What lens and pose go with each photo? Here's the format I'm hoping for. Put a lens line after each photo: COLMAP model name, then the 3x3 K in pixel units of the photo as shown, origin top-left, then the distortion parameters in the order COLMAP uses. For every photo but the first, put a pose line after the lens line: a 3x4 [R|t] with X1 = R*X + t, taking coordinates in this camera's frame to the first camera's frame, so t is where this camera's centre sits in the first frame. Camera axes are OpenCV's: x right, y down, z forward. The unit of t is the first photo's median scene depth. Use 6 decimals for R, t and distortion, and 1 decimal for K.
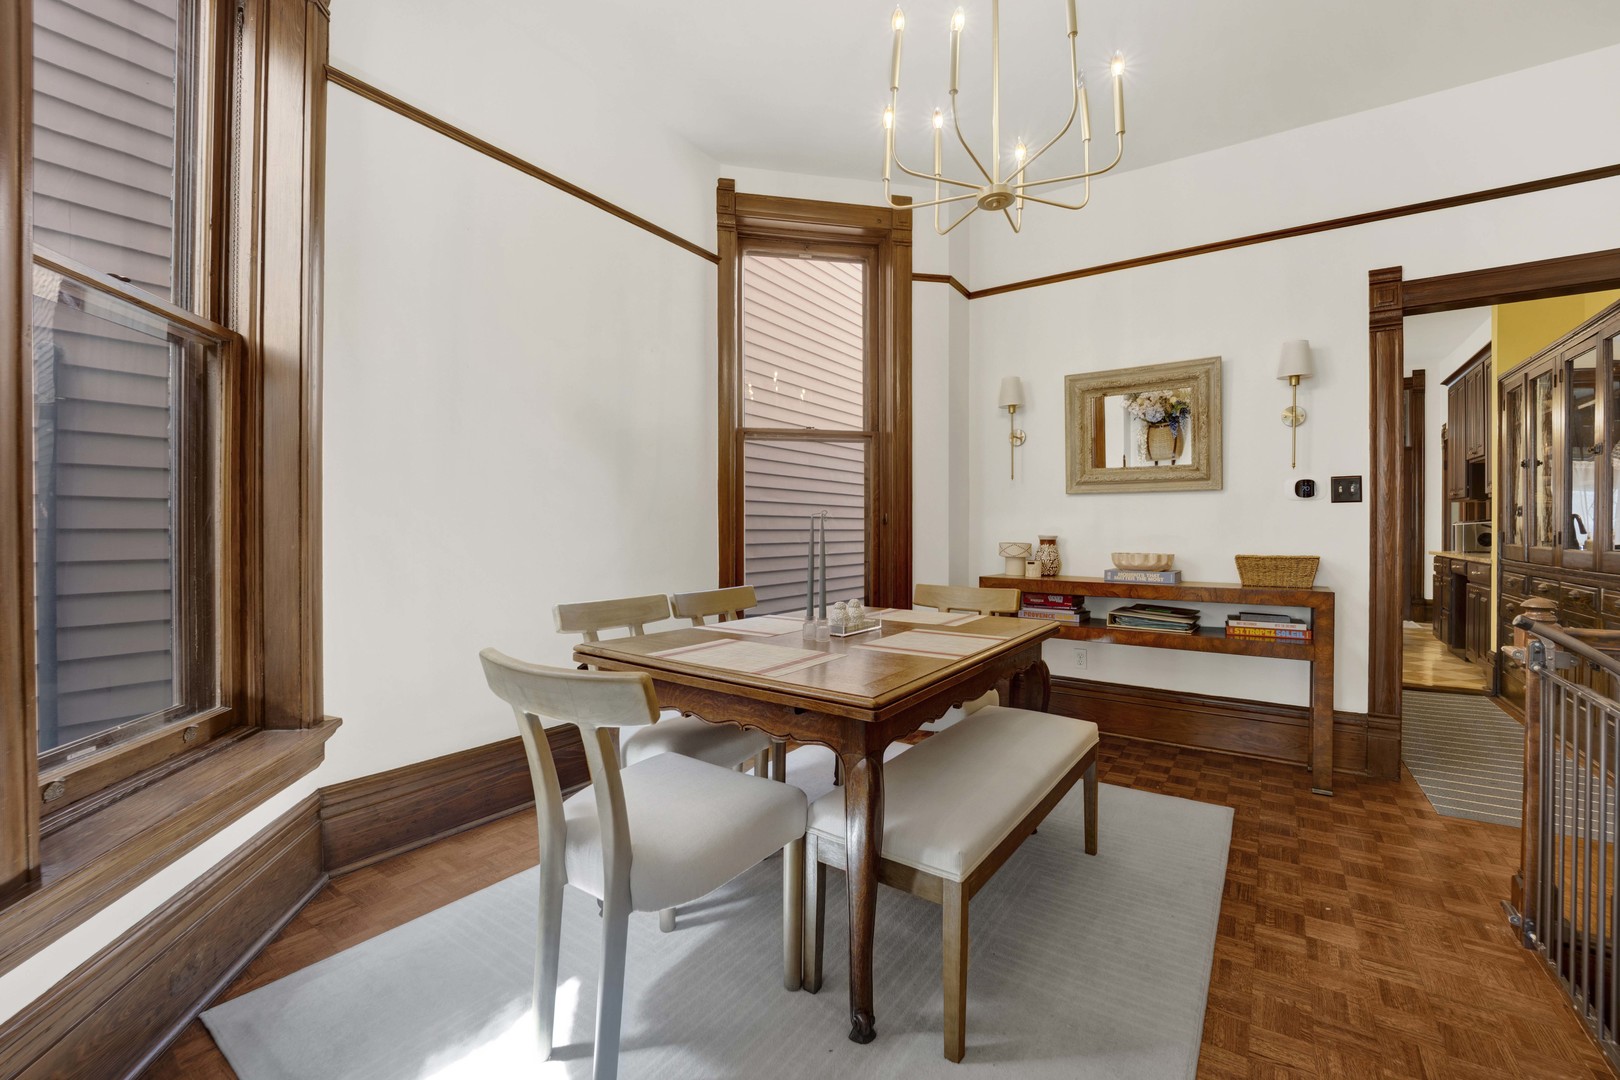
lens RADIAL K [[682.2, 0, 808.3], [0, 682.2, 534.5], [0, 0, 1]] dist [-0.030063, 0.000260]
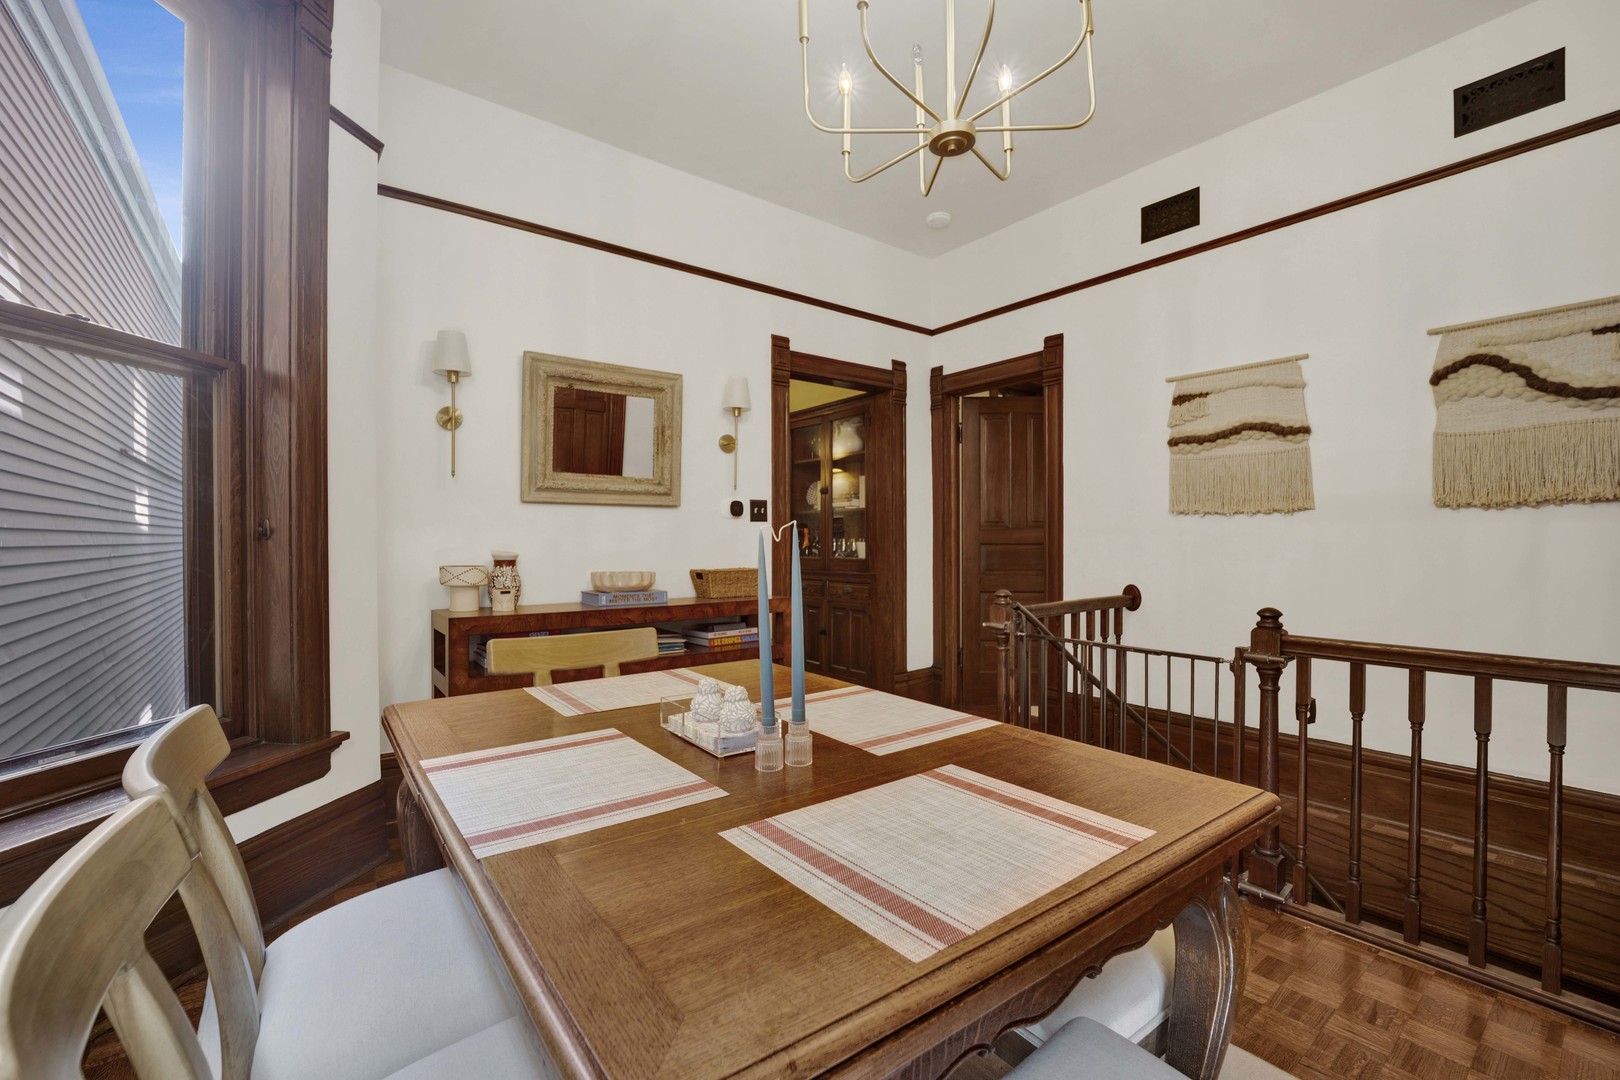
lens RADIAL K [[682.2, 0, 808.3], [0, 682.2, 534.5], [0, 0, 1]] dist [-0.030063, 0.000260]
pose [[0.301749, 0.005776, 0.953370, -0.304452], [0.009172, 0.999918, -0.008961, -0.012285], [-0.953343, 0.011448, 0.301671, 0.505780]]
